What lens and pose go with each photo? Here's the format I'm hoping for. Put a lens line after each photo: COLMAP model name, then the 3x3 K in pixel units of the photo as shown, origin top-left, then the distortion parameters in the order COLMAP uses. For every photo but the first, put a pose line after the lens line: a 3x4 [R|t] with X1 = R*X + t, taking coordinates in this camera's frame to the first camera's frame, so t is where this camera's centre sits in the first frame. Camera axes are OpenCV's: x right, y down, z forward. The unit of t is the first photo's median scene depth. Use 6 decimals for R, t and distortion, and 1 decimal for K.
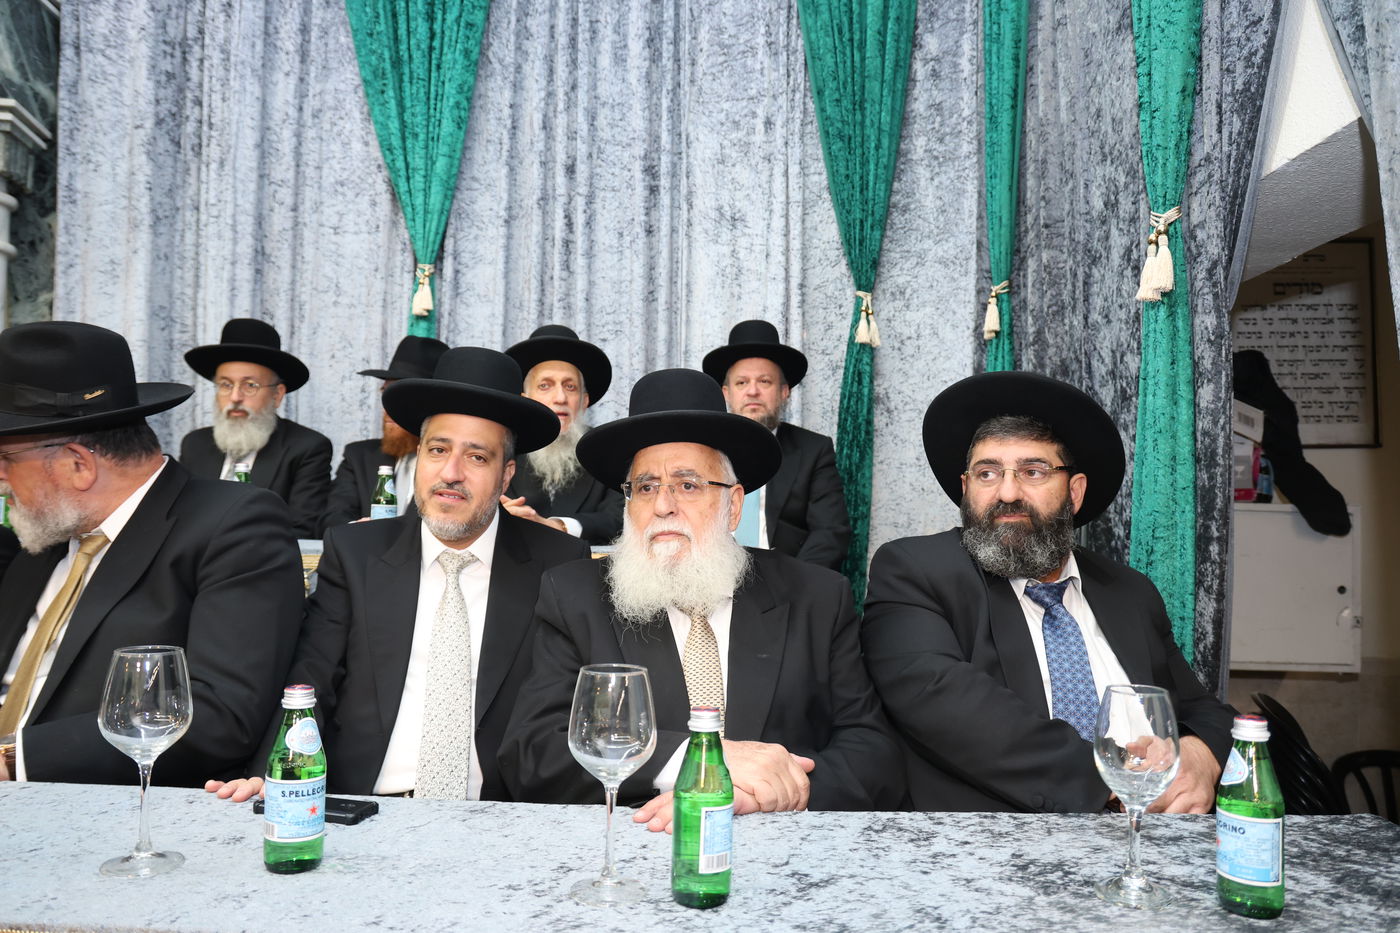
lens RADIAL K [[953.0, 0, 695.6], [0, 953.0, 469.1], [0, 0, 1]] dist [-0.093602, 0.045105]
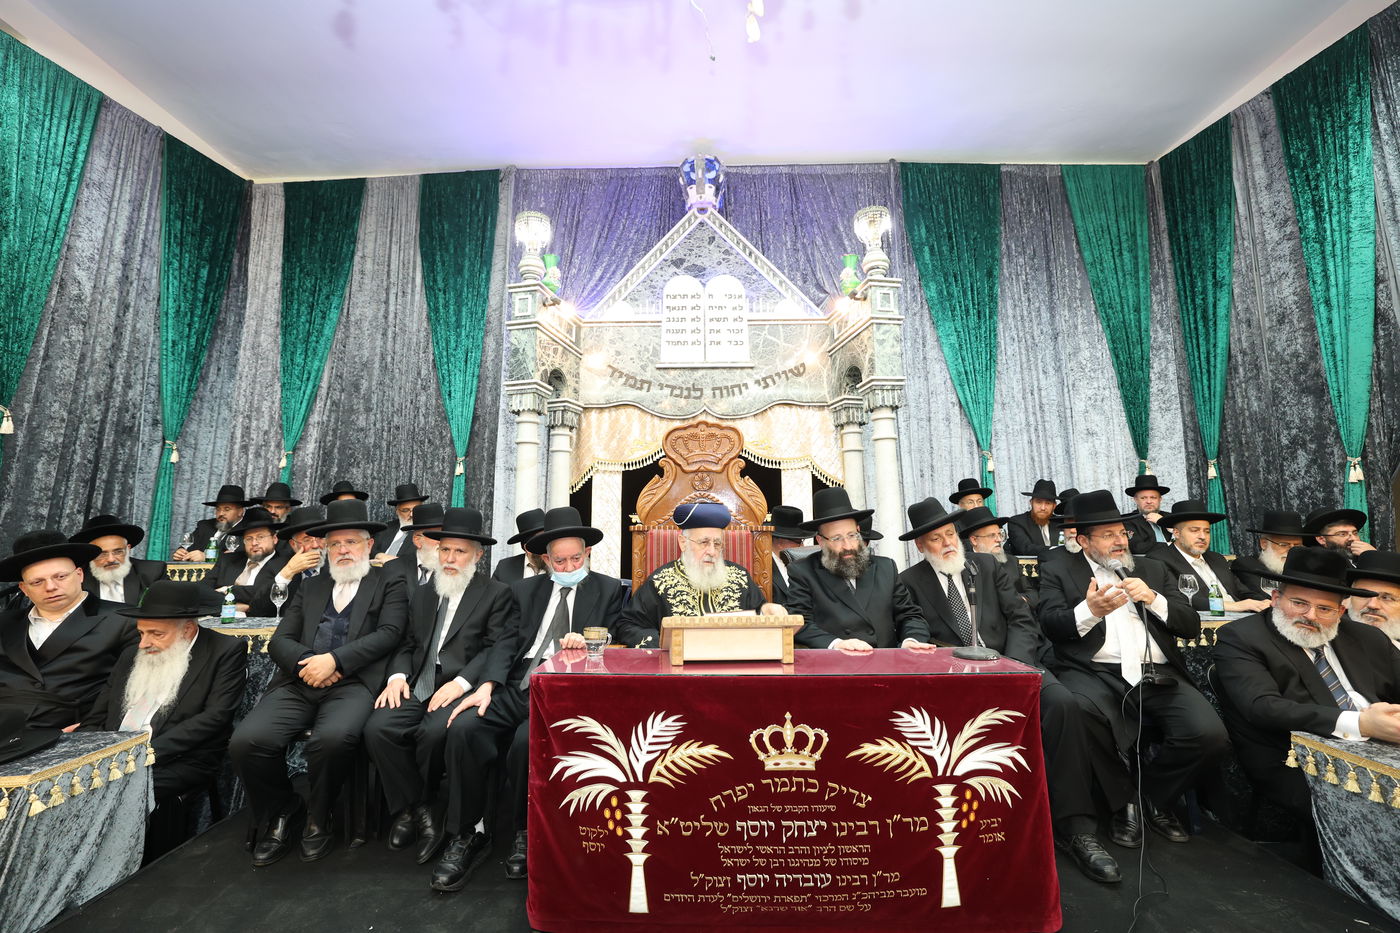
lens RADIAL K [[597.7, 0, 691.9], [0, 597.7, 458.1], [0, 0, 1]] dist [-0.039667, 0.012129]
pose [[0.999585, -0.015222, 0.024440, -1.159661], [0.017404, 0.995633, -0.091715, -0.059629], [-0.022937, 0.092103, 0.995485, -0.650347]]
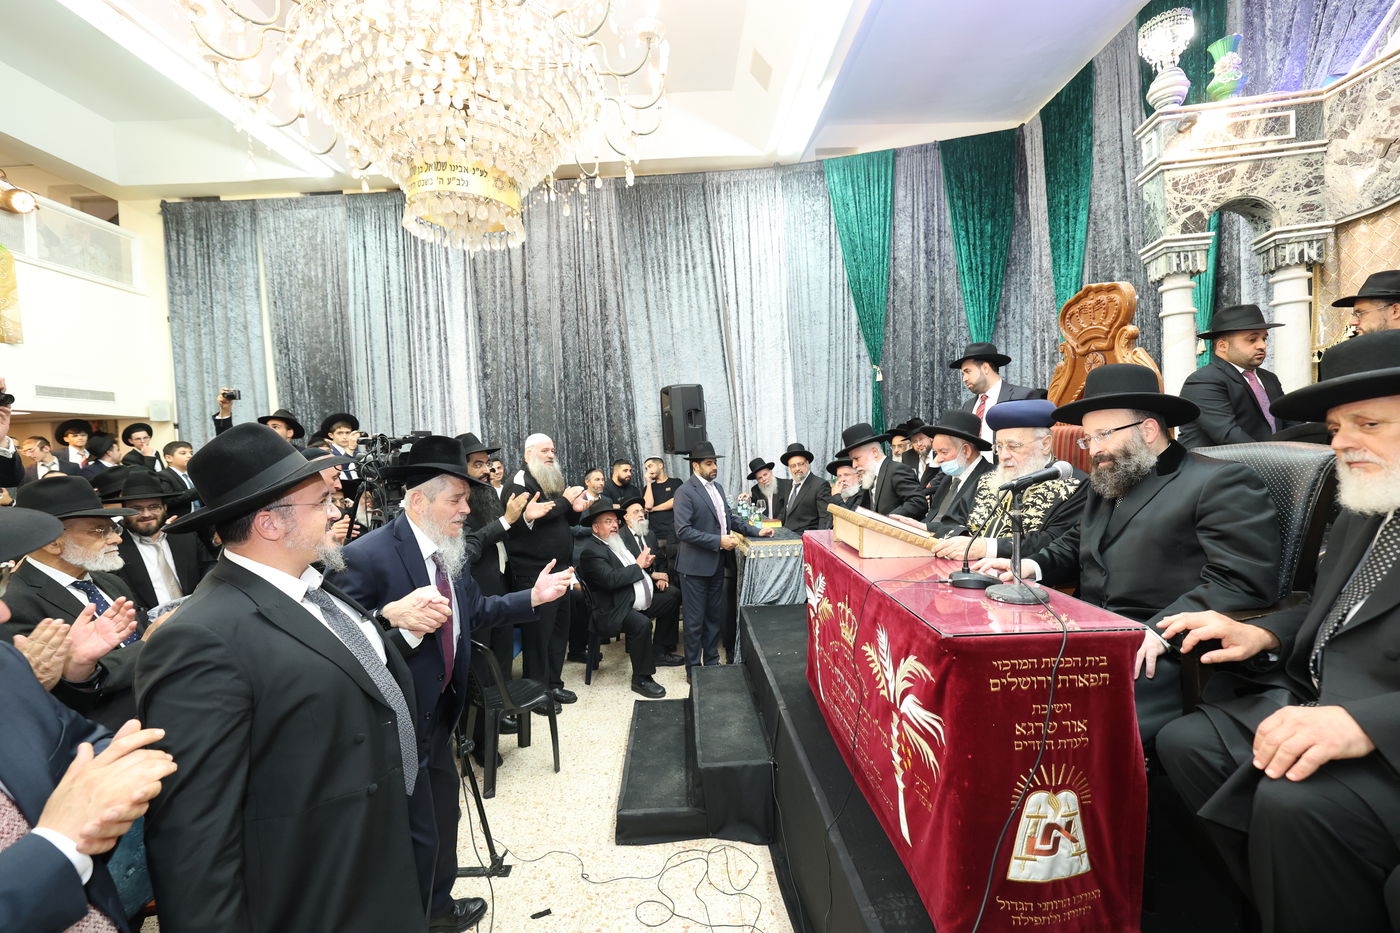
lens RADIAL K [[597.7, 0, 694.1], [0, 597.7, 464.2], [0, 0, 1]] dist [-0.039667, 0.012129]
pose [[0.052284, 0.018035, -0.998469, -0.431663], [0.083456, 0.996260, 0.022365, -0.045443], [0.995139, -0.084498, 0.050584, -0.266794]]
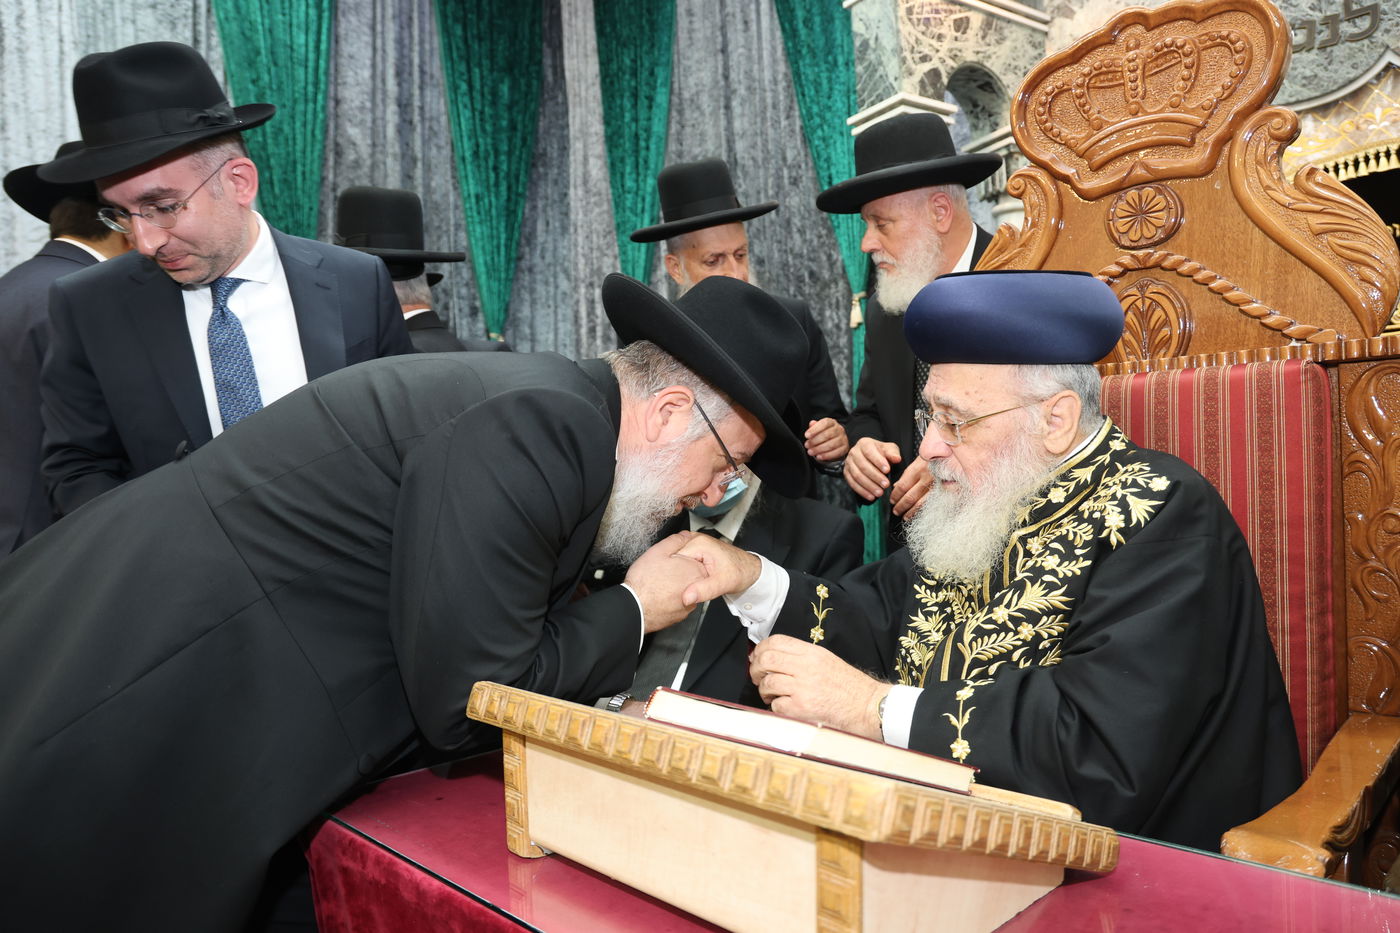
lens RADIAL K [[953.0, 0, 697.3], [0, 953.0, 483.8], [0, 0, 1]] dist [-0.093602, 0.045105]
pose [[0.733730, -0.036300, -0.678471, -0.986186], [0.084834, 0.995652, 0.038473, -0.018736], [0.674125, -0.085786, 0.733619, -0.203238]]
